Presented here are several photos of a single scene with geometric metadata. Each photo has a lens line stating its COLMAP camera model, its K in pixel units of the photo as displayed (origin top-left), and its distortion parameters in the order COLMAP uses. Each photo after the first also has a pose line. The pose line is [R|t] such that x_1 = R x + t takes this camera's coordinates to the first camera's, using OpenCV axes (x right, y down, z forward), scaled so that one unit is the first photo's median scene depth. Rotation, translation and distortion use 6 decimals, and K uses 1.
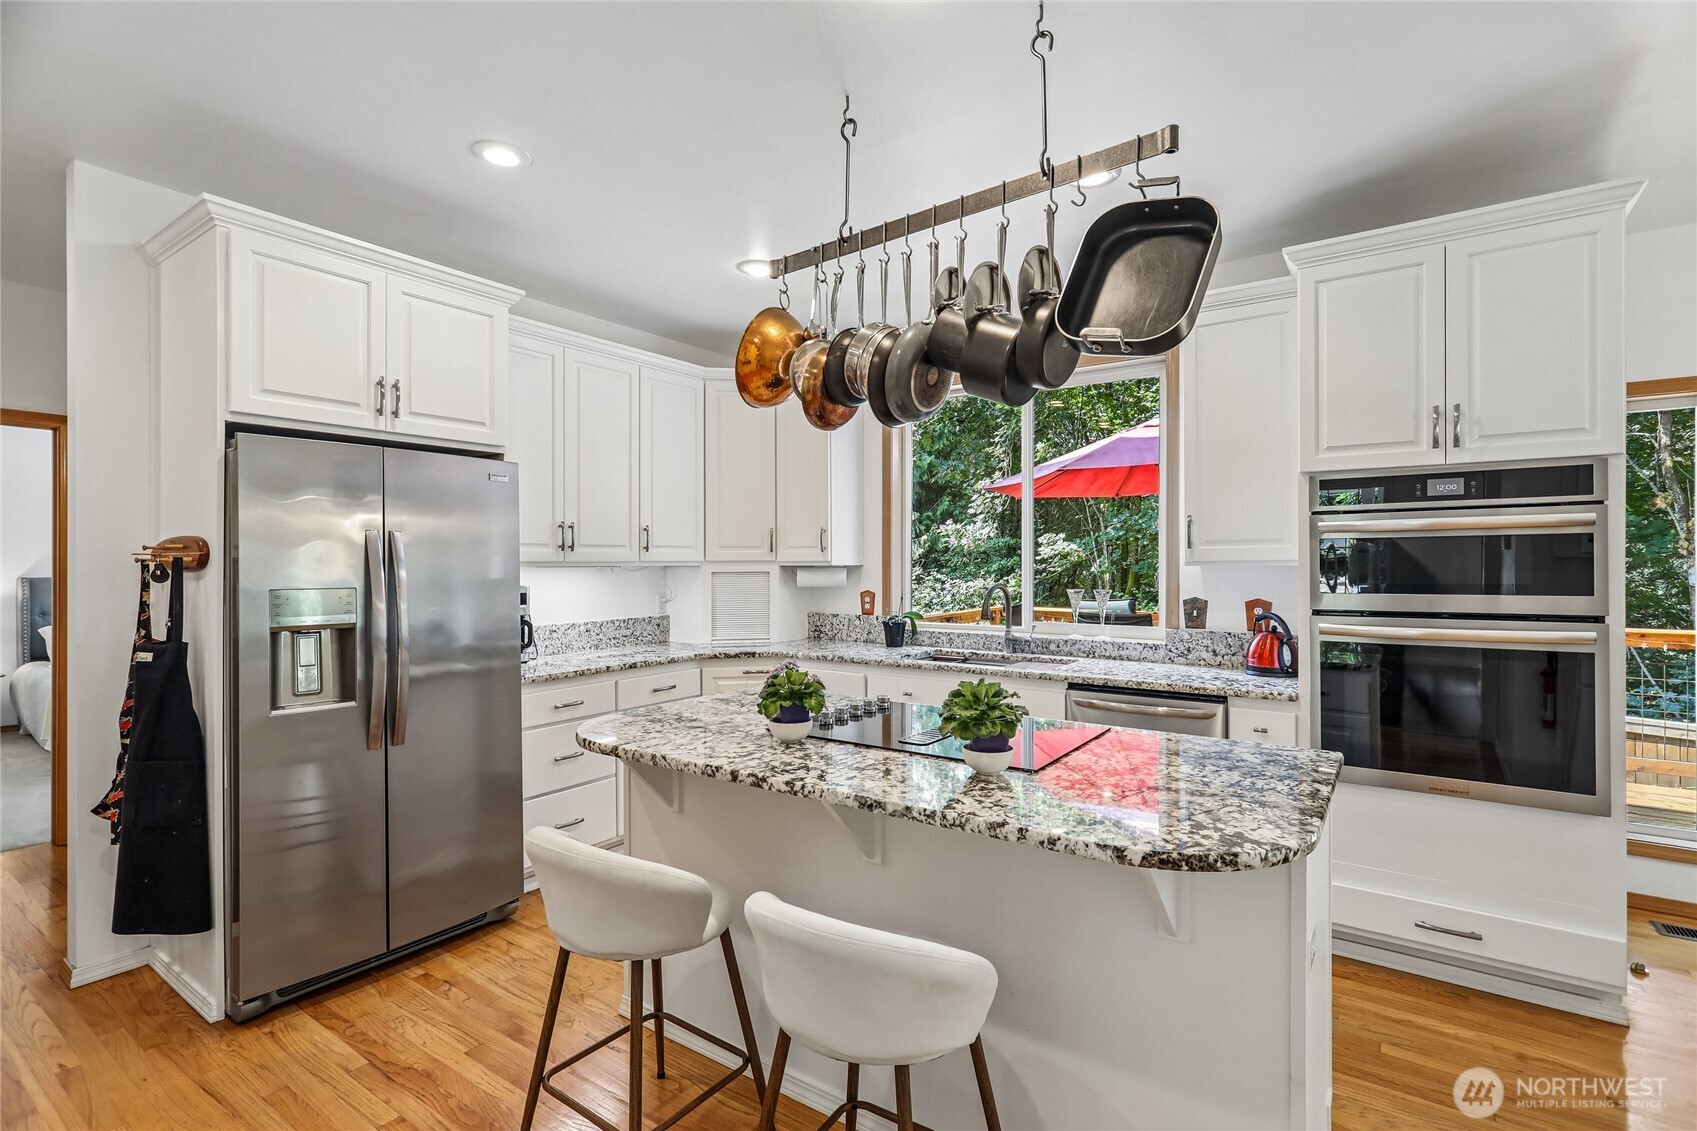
lens RADIAL K [[797.3, 0, 848.7], [0, 797.3, 558.8], [0, 0, 1]] dist [-0.005732, 0.003928]
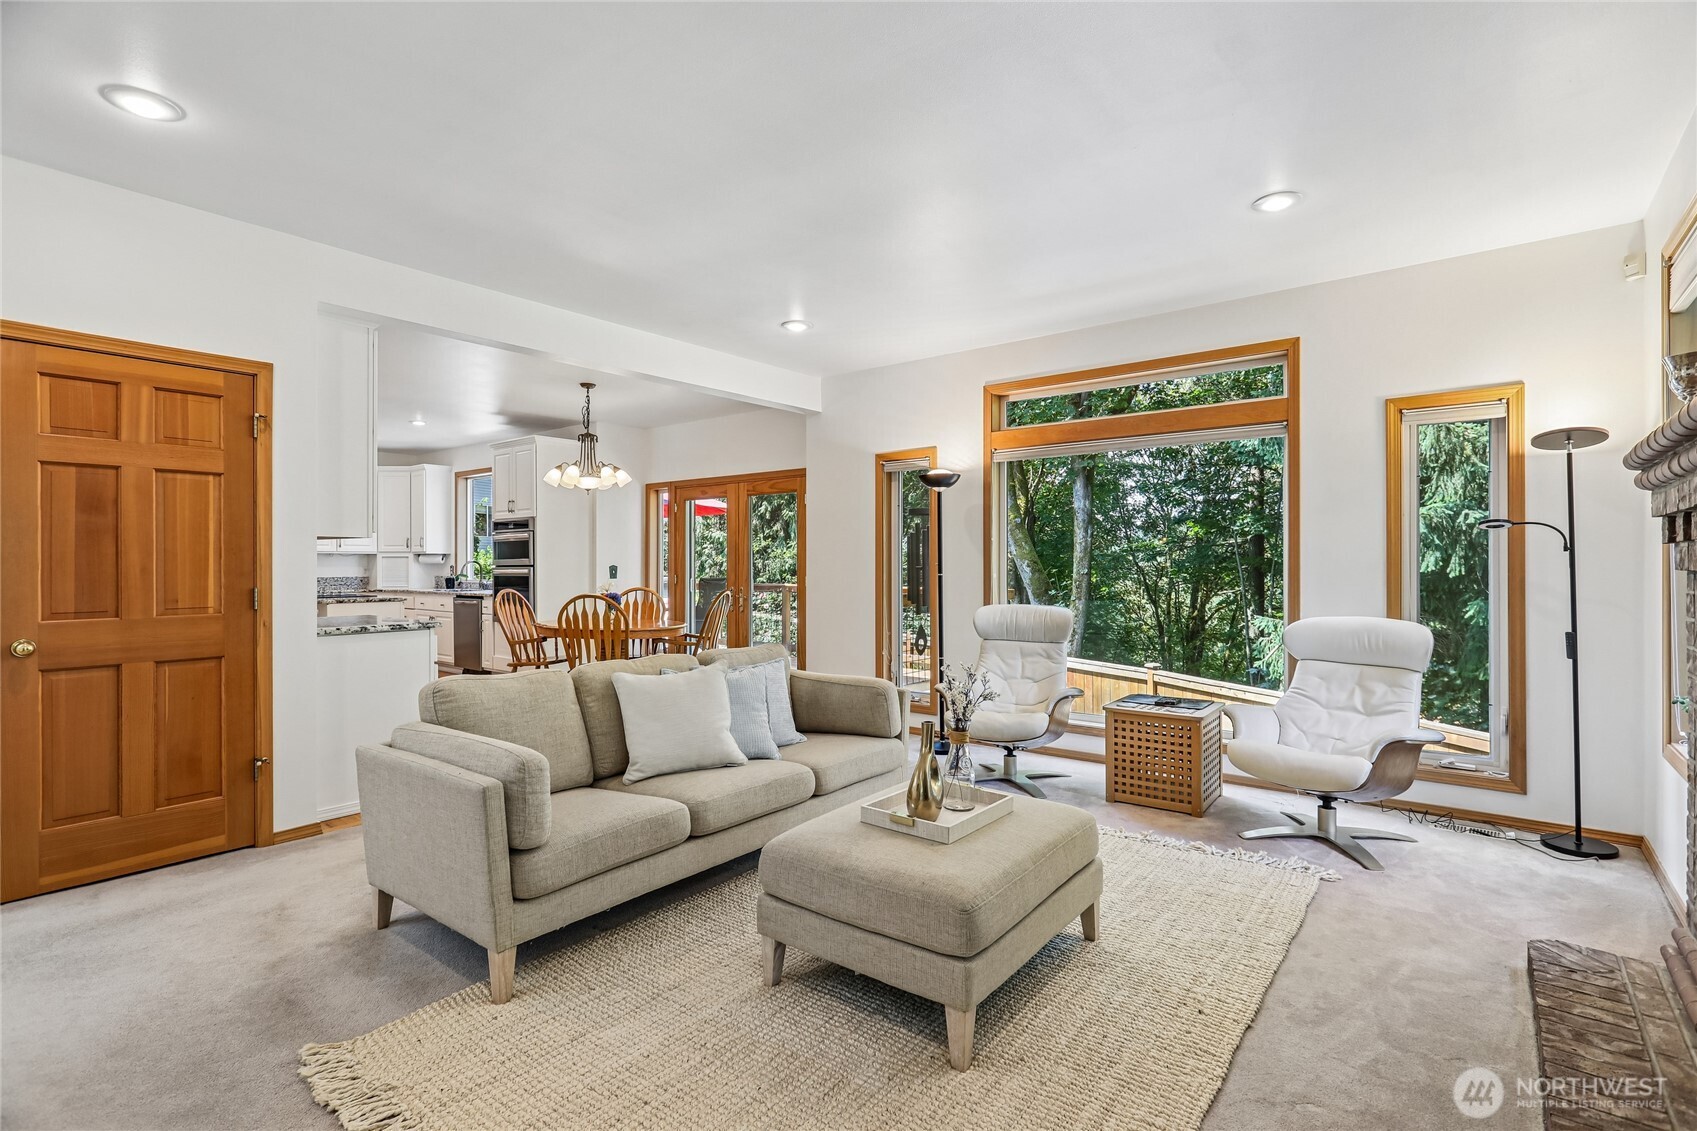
lens RADIAL K [[797.3, 0, 864.9], [0, 797.3, 564.7], [0, 0, 1]] dist [-0.005732, 0.003928]
pose [[0.999028, -0.000811, -0.044069, 1.702411], [0.001029, 0.999987, 0.004923, 0.038924], [0.044065, -0.004963, 0.999016, -1.559502]]
